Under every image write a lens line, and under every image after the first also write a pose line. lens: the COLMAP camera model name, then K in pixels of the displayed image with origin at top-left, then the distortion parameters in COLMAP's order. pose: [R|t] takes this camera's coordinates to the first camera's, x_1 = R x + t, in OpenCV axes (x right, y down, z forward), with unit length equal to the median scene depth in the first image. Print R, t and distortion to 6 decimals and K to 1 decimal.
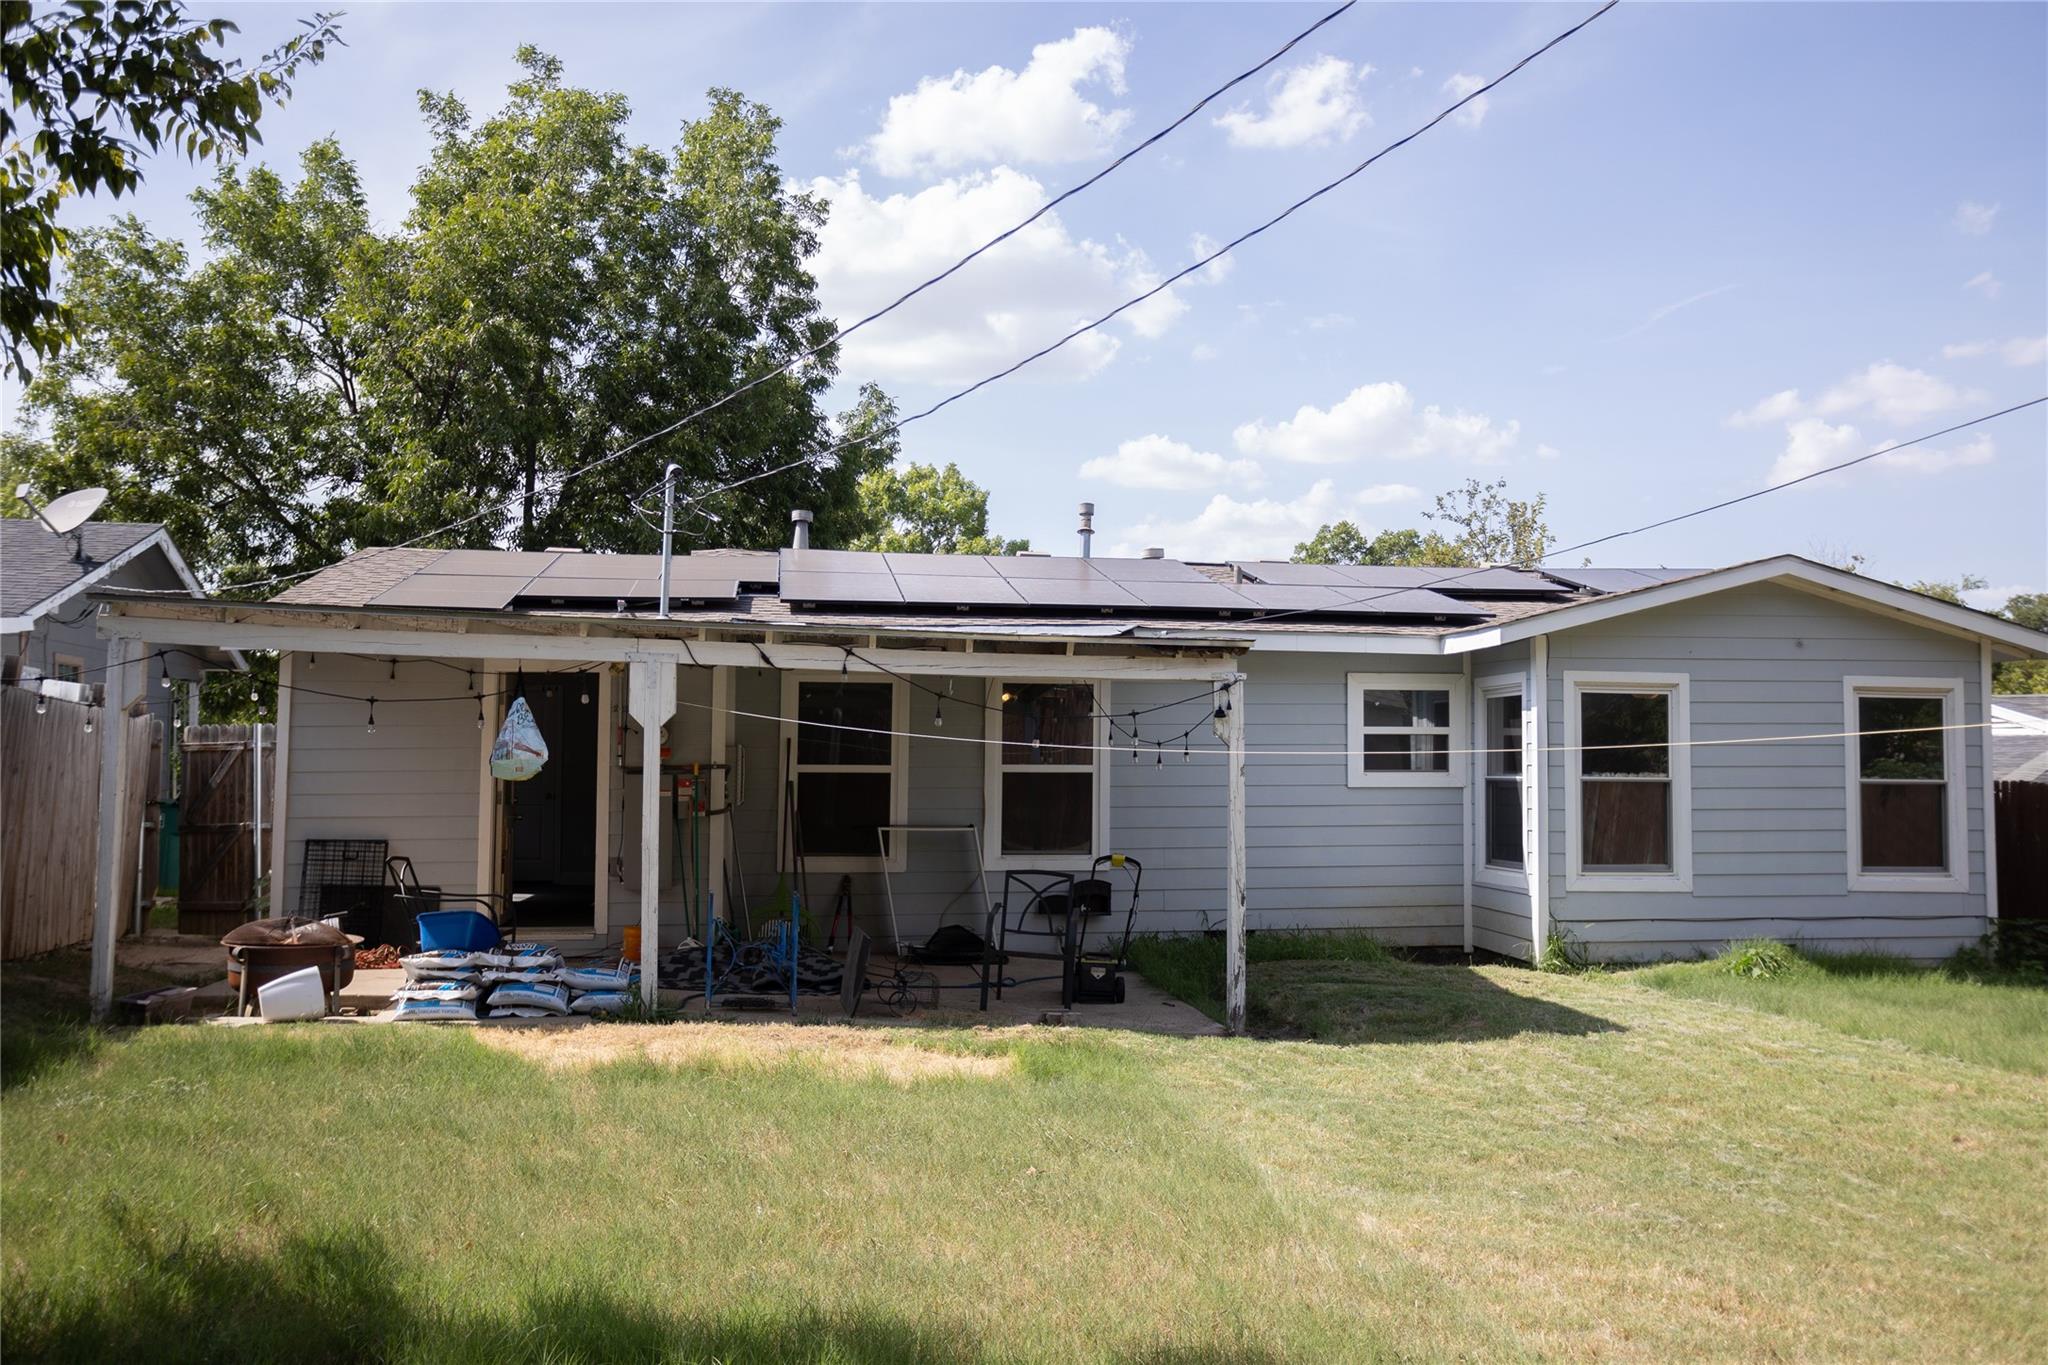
lens RADIAL K [[1749.4, 0, 1042.8], [0, 1749.4, 689.5], [0, 0, 1]] dist [0.034583, 0.001427]
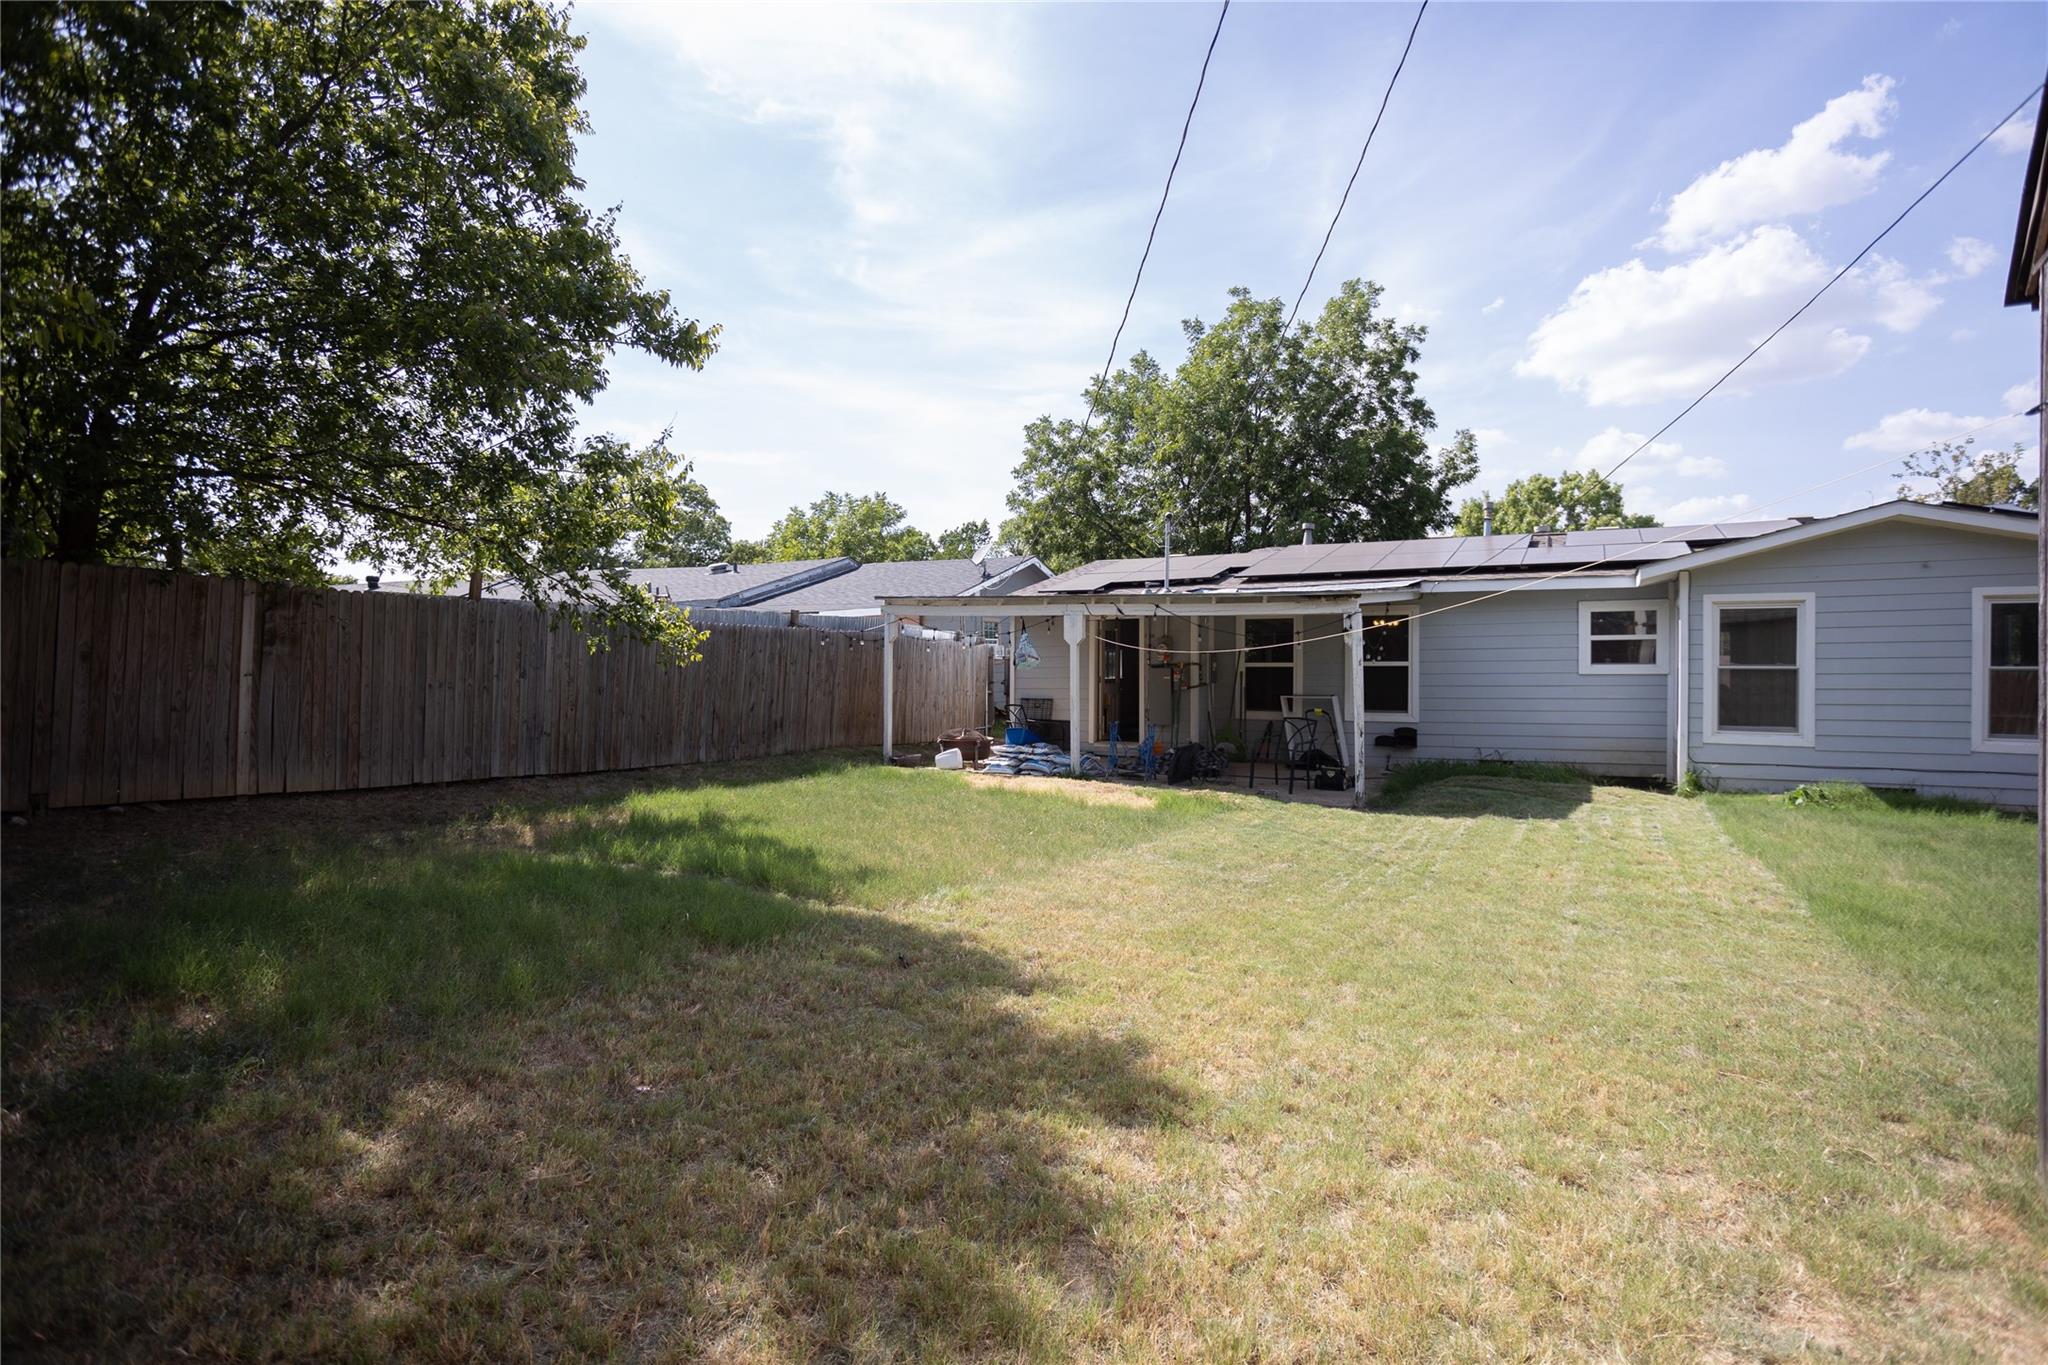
lens RADIAL K [[1007.3, 0, 1012.6], [0, 1007.3, 689.9], [0, 0, 1]] dist [-0.048802, 0.021870]
pose [[0.786828, 0.008093, -0.617119, 0.340832], [0.032774, 0.997955, 0.054874, 0.004078], [0.616301, -0.063402, 0.784954, -0.019203]]
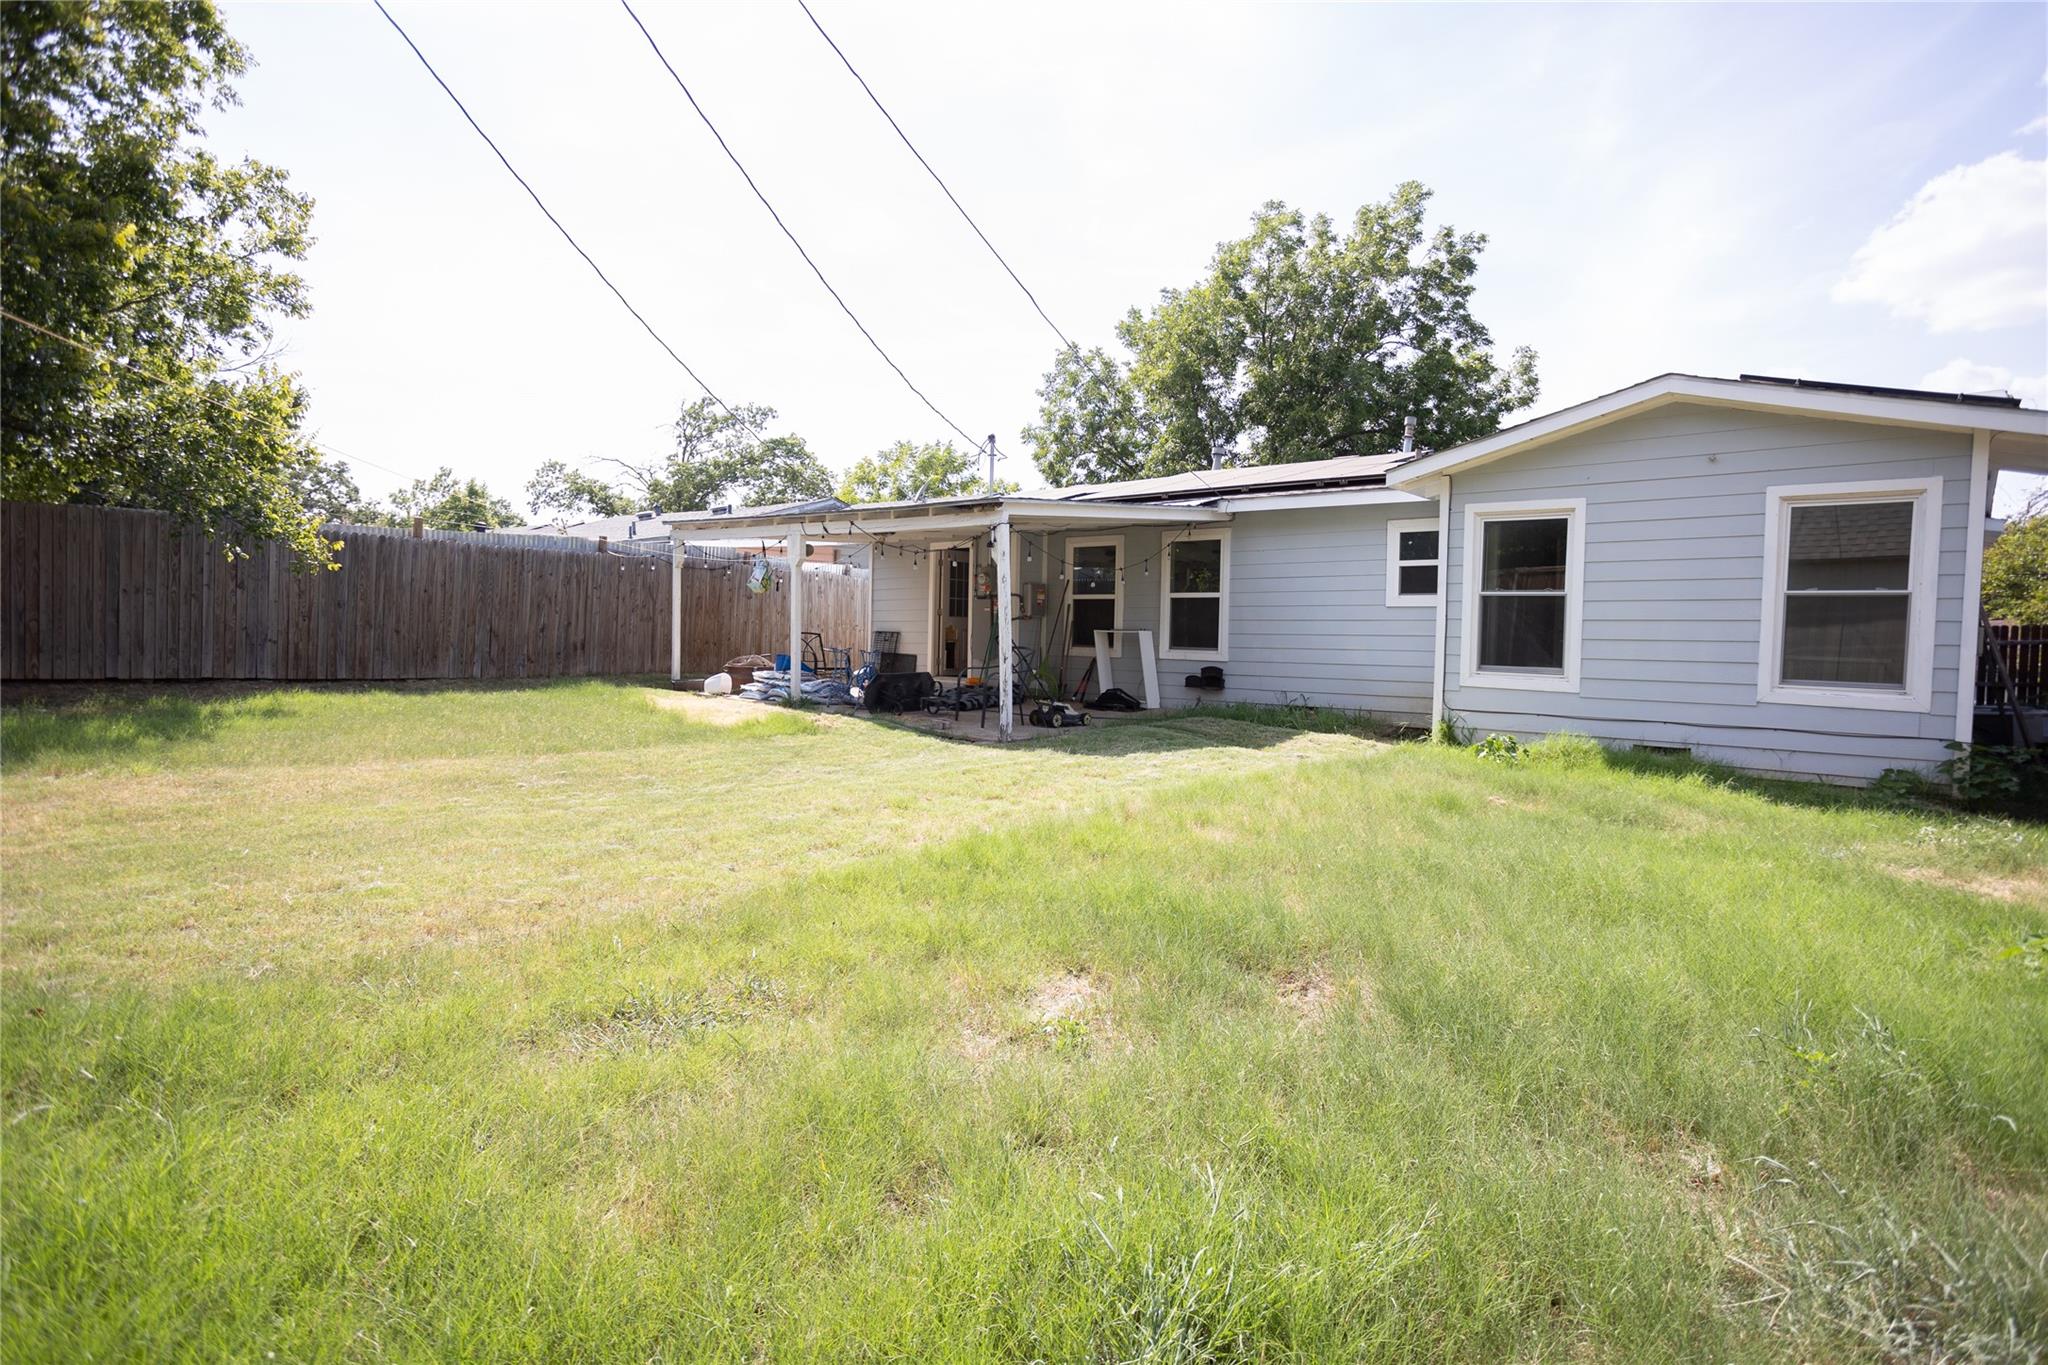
lens RADIAL K [[1007.3, 0, 1012.5], [0, 1007.3, 663.8], [0, 0, 1]] dist [-0.048802, 0.021870]
pose [[0.629623, 0.035555, -0.776087, 0.619471], [0.021605, 0.997765, 0.063238, 0.047291], [0.776601, -0.056583, 0.627447, 0.313736]]
